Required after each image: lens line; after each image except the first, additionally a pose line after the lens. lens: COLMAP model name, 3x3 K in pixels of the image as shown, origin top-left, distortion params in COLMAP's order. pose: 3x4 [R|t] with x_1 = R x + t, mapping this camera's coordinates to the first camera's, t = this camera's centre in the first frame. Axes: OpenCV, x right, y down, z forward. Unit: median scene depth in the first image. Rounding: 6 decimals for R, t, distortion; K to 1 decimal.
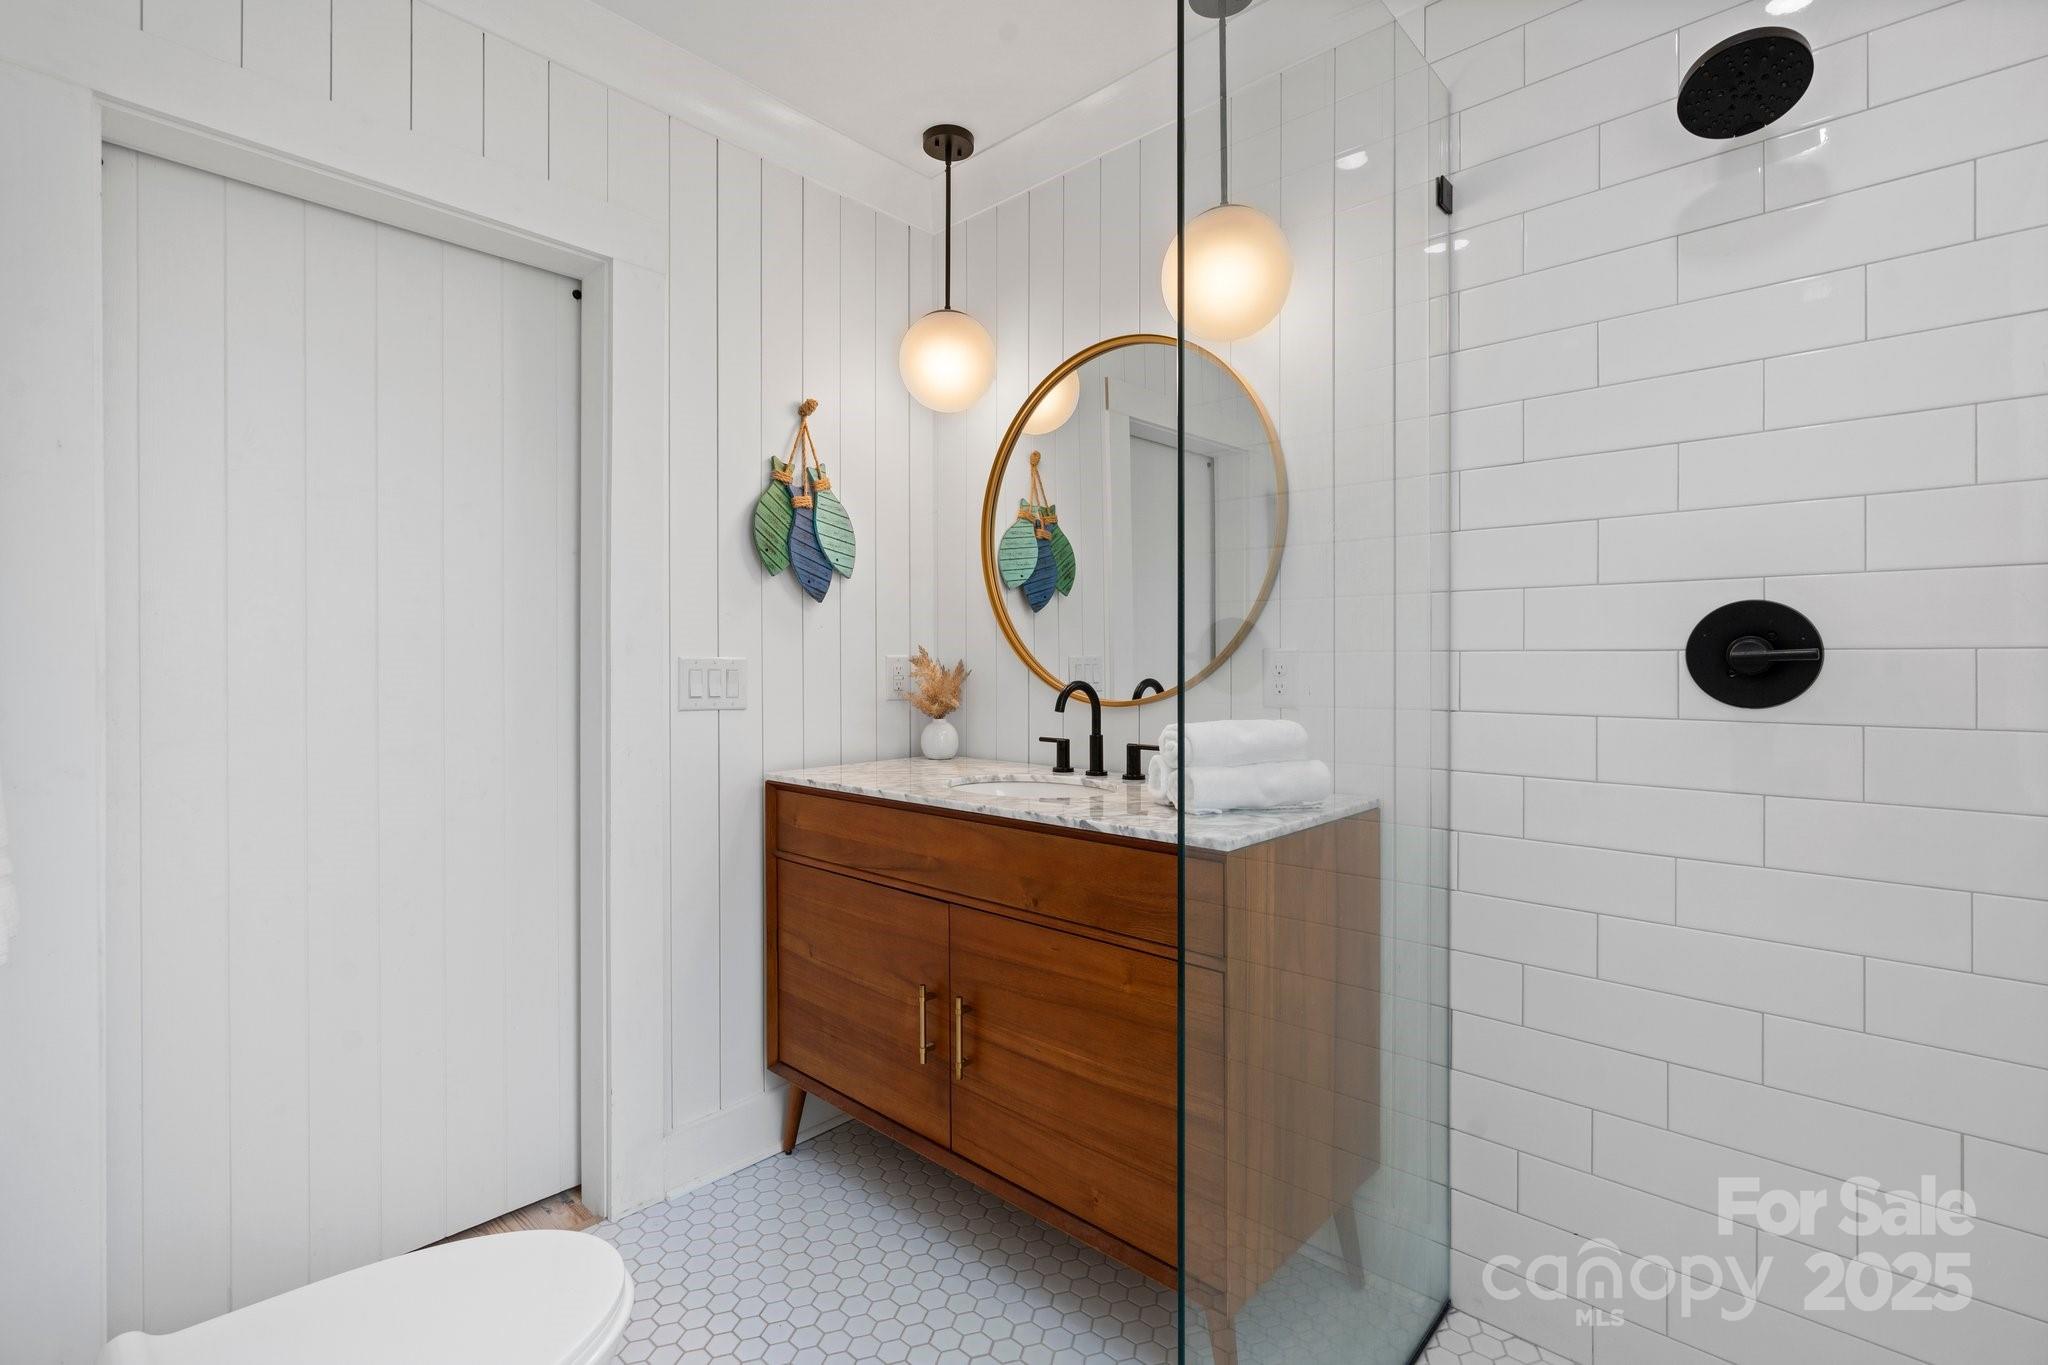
lens RADIAL K [[930.5, 0, 1019.5], [0, 930.5, 670.5], [0, 0, 1]] dist [-0.002116, -0.000081]
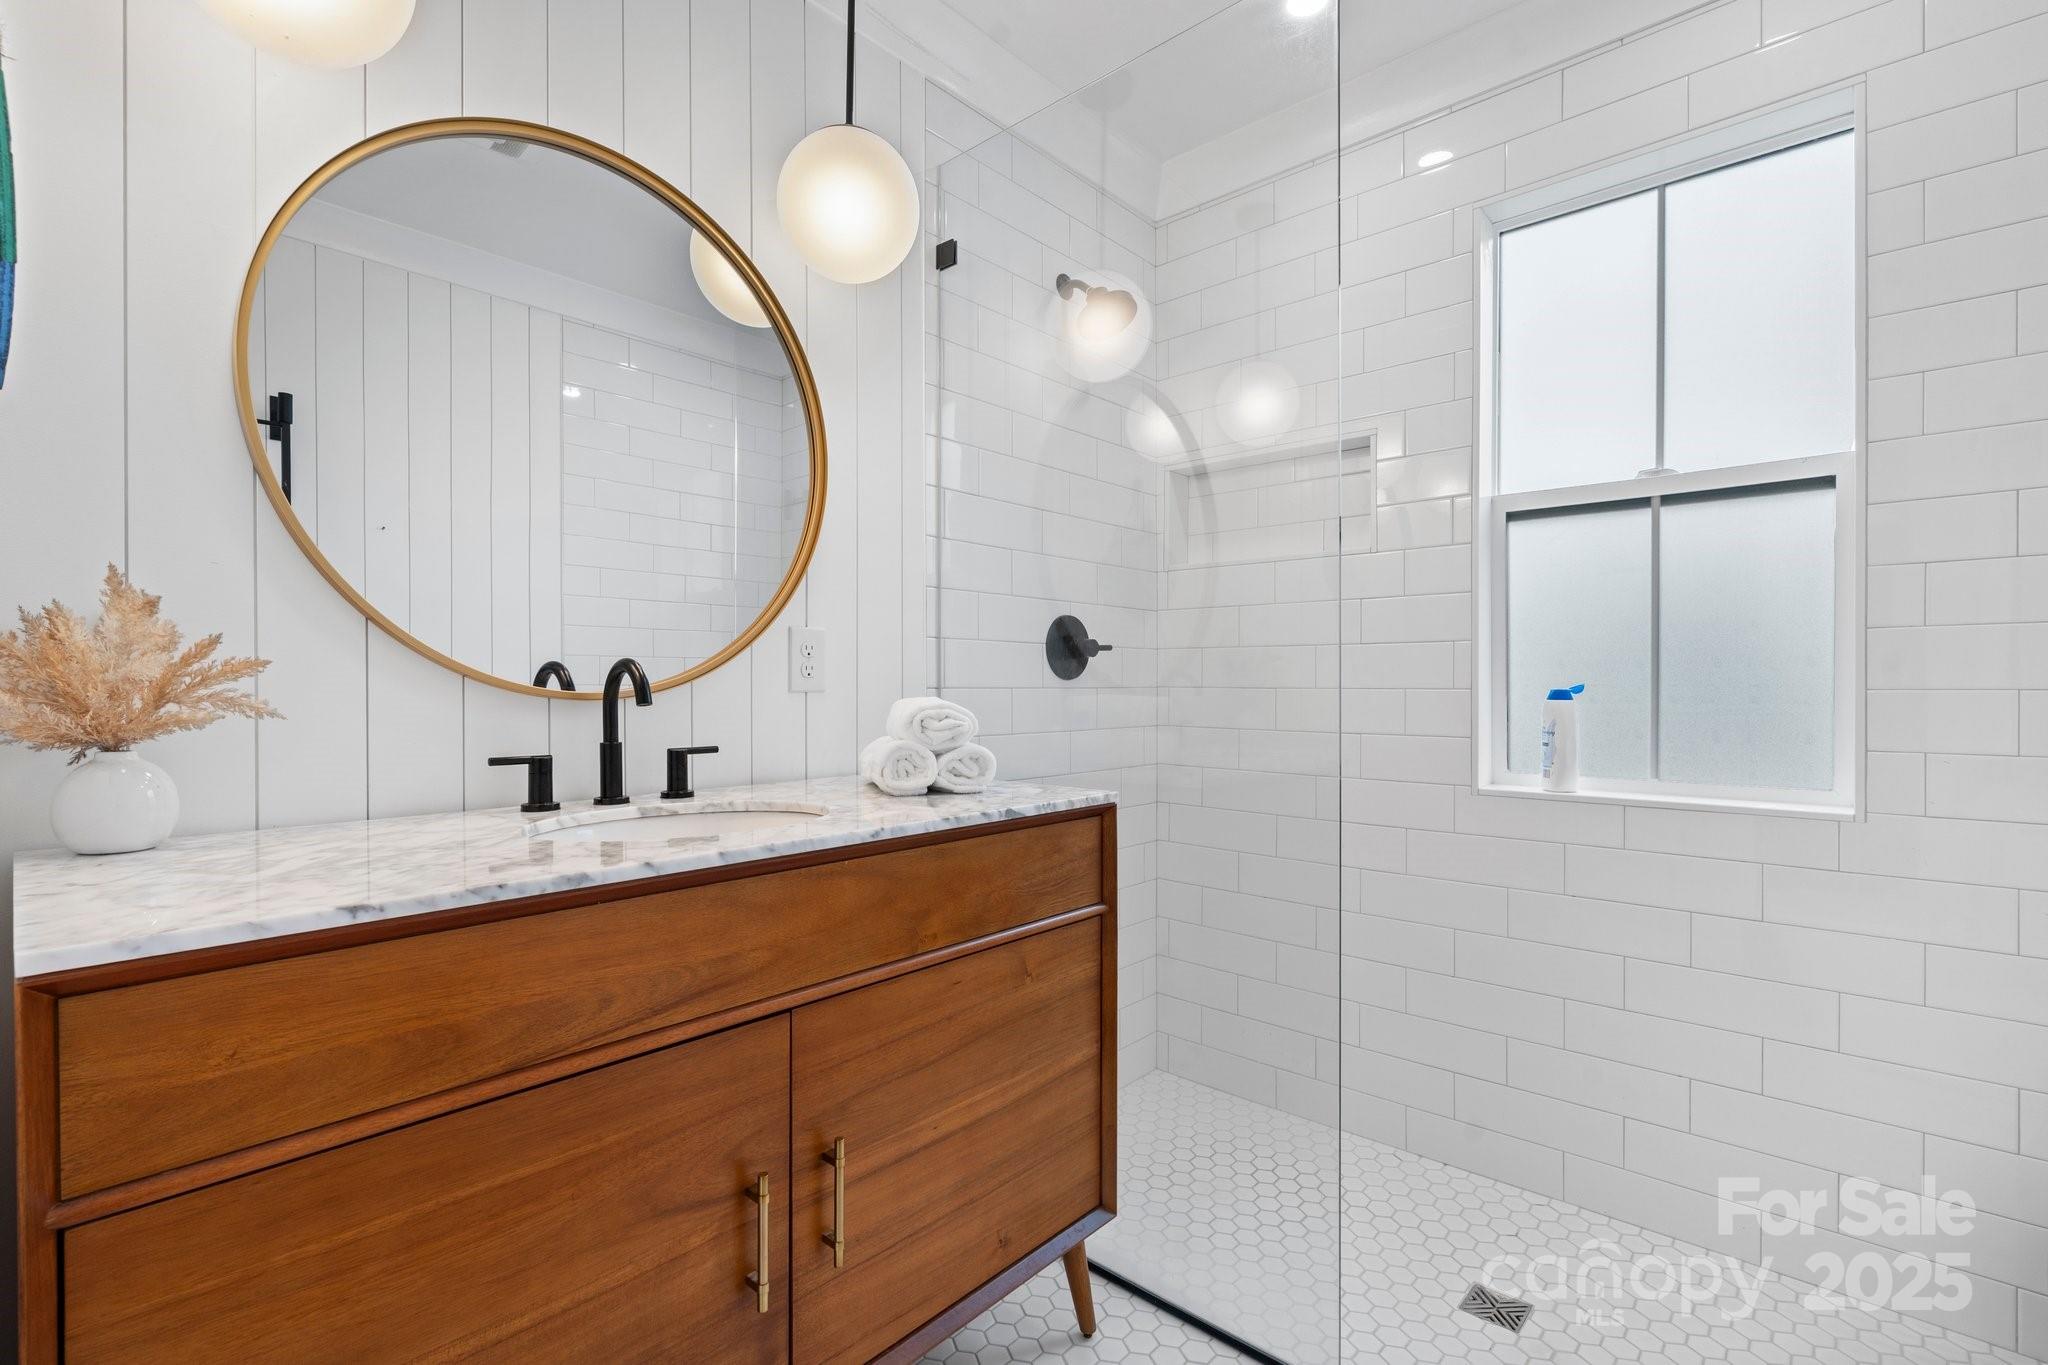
lens RADIAL K [[930.5, 0, 1019.7], [0, 930.5, 682.6], [0, 0, 1]] dist [-0.002116, -0.000081]
pose [[-0.008790, 0.000403, 0.999961, -0.636846], [0.010916, 0.999940, -0.000307, 0.033445], [-0.999902, 0.010913, -0.008794, 0.787277]]
